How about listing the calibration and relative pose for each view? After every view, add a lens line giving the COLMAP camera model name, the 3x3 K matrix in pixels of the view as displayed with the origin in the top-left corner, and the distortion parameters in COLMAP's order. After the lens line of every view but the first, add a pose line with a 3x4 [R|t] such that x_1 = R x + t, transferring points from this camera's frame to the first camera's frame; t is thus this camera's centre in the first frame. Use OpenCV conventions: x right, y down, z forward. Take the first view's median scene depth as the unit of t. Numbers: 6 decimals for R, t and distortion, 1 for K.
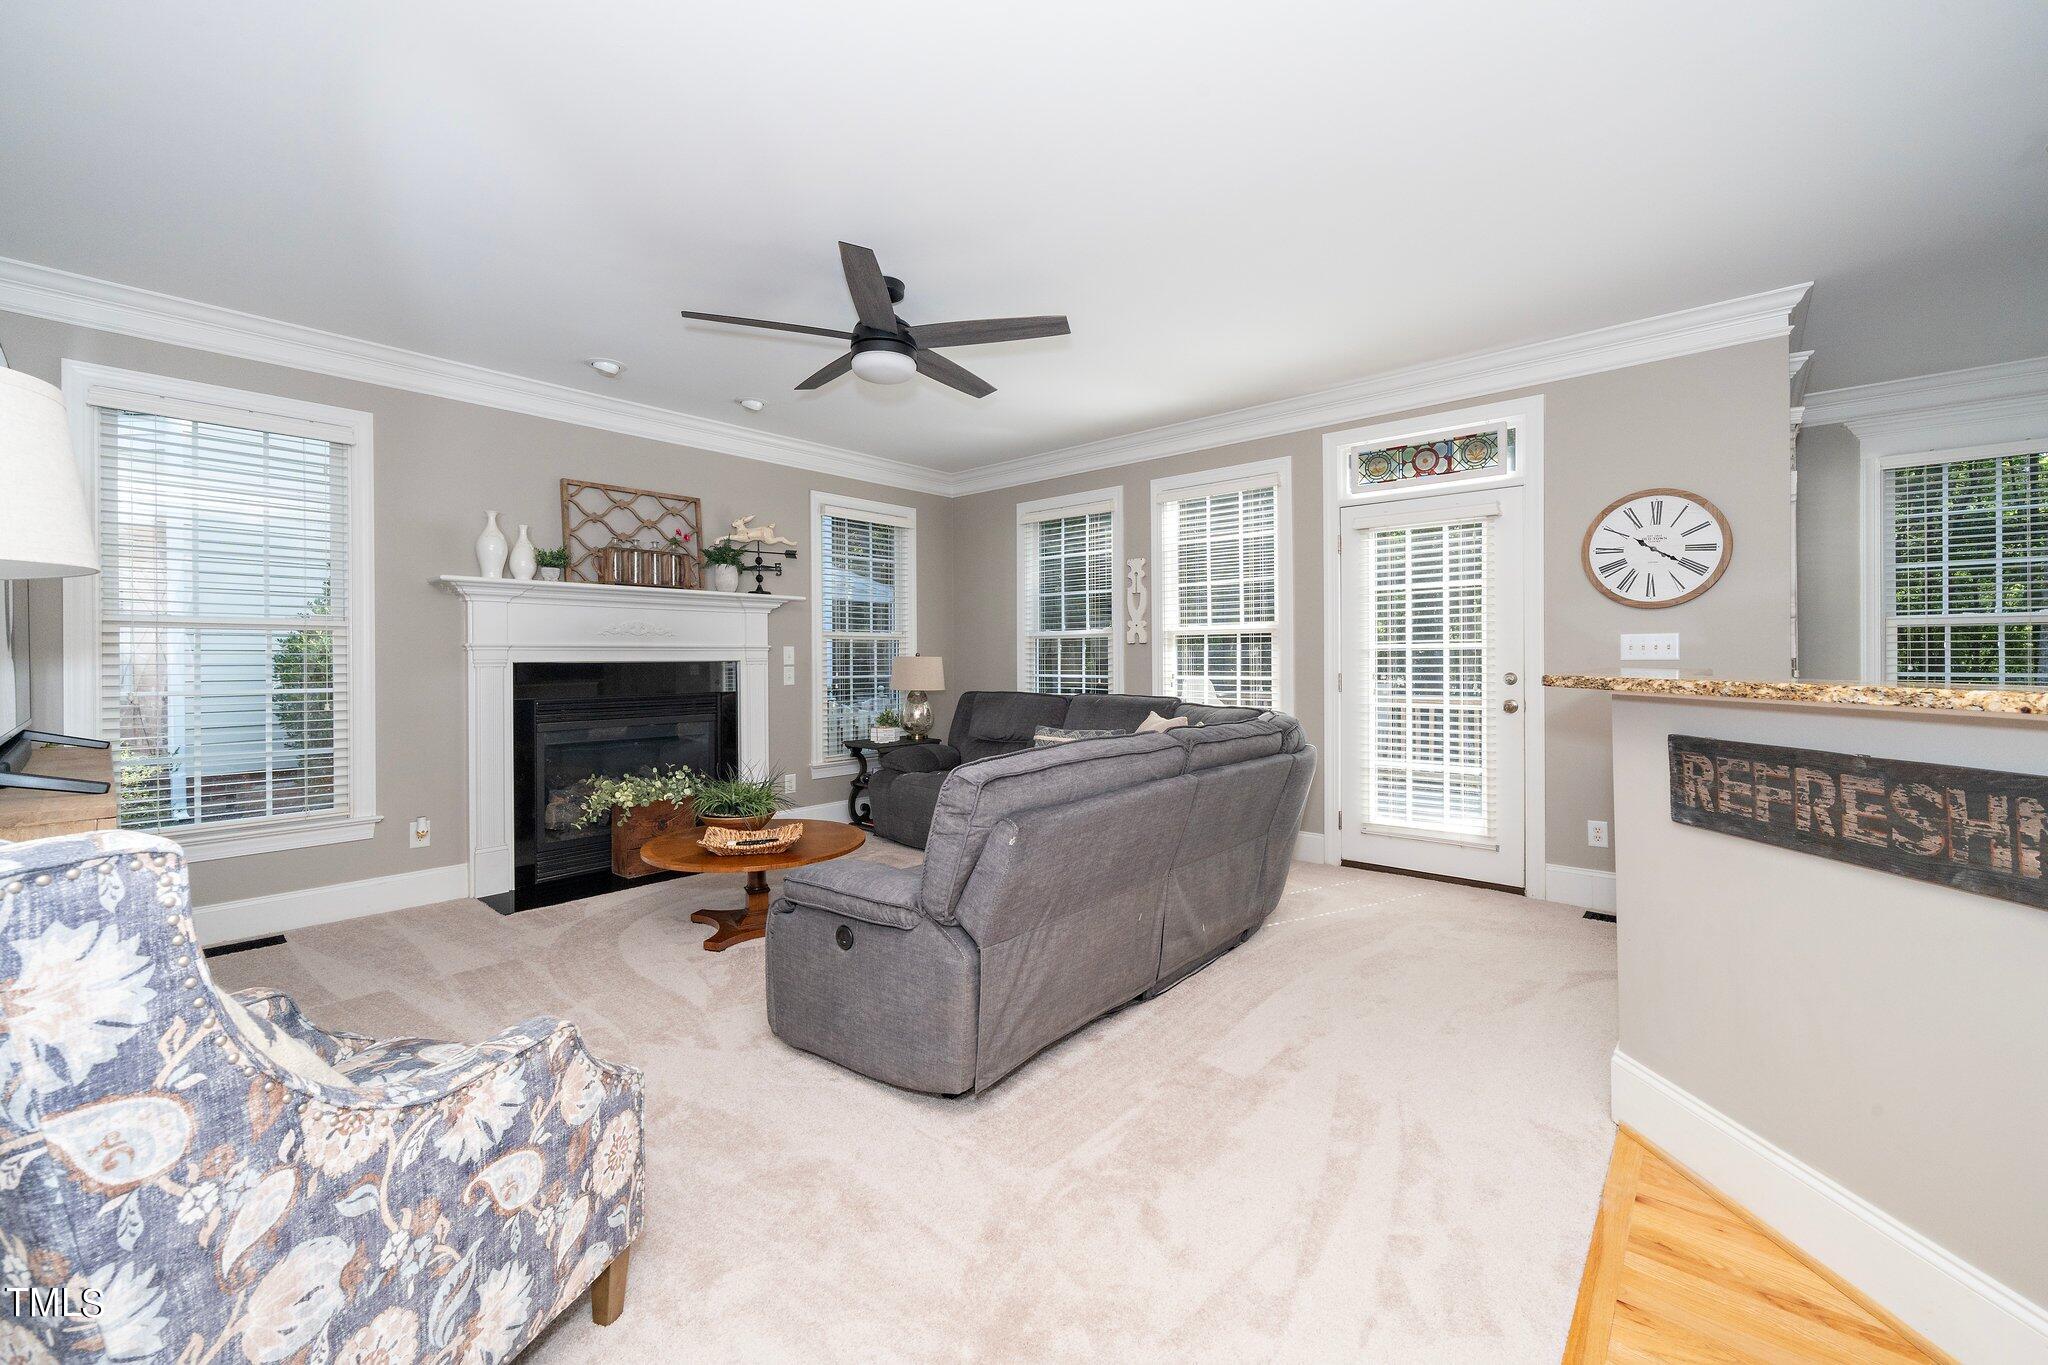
lens RADIAL K [[818.7, 0, 1015.6], [0, 818.7, 670.2], [0, 0, 1]] dist [-0.001563, 0.000027]
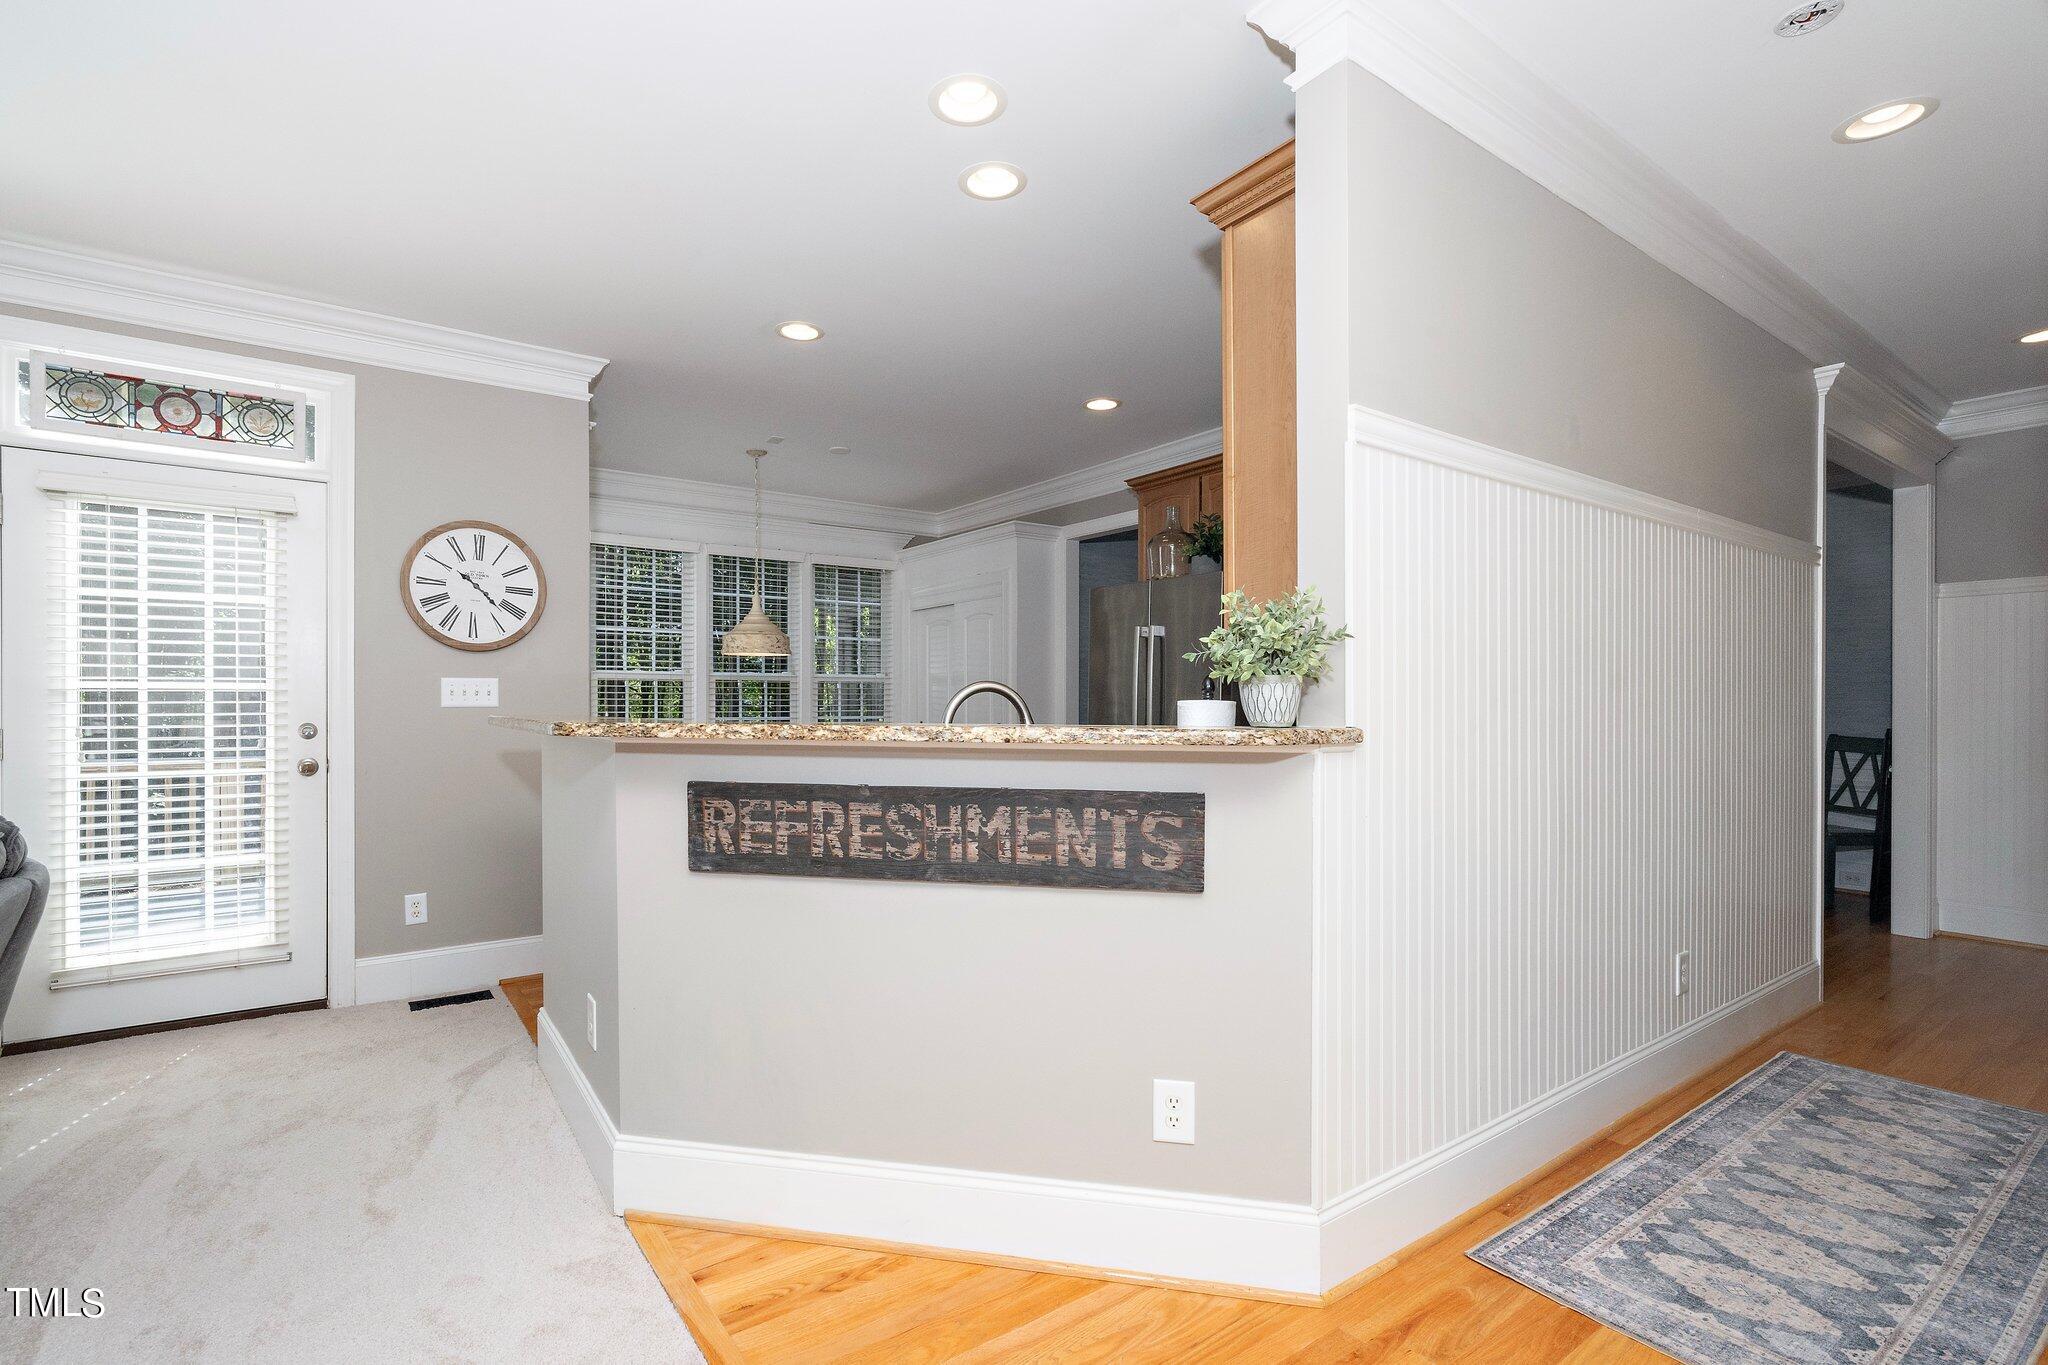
lens RADIAL K [[921.8, 0, 994.7], [0, 921.8, 712.1], [0, 0, 1]] dist [-0.000653, -0.000263]
pose [[0.245685, -0.001895, 0.969348, -0.139483], [0.010883, 0.999940, -0.000804, 0.000873], [-0.969289, 0.010747, 0.245691, 0.311726]]
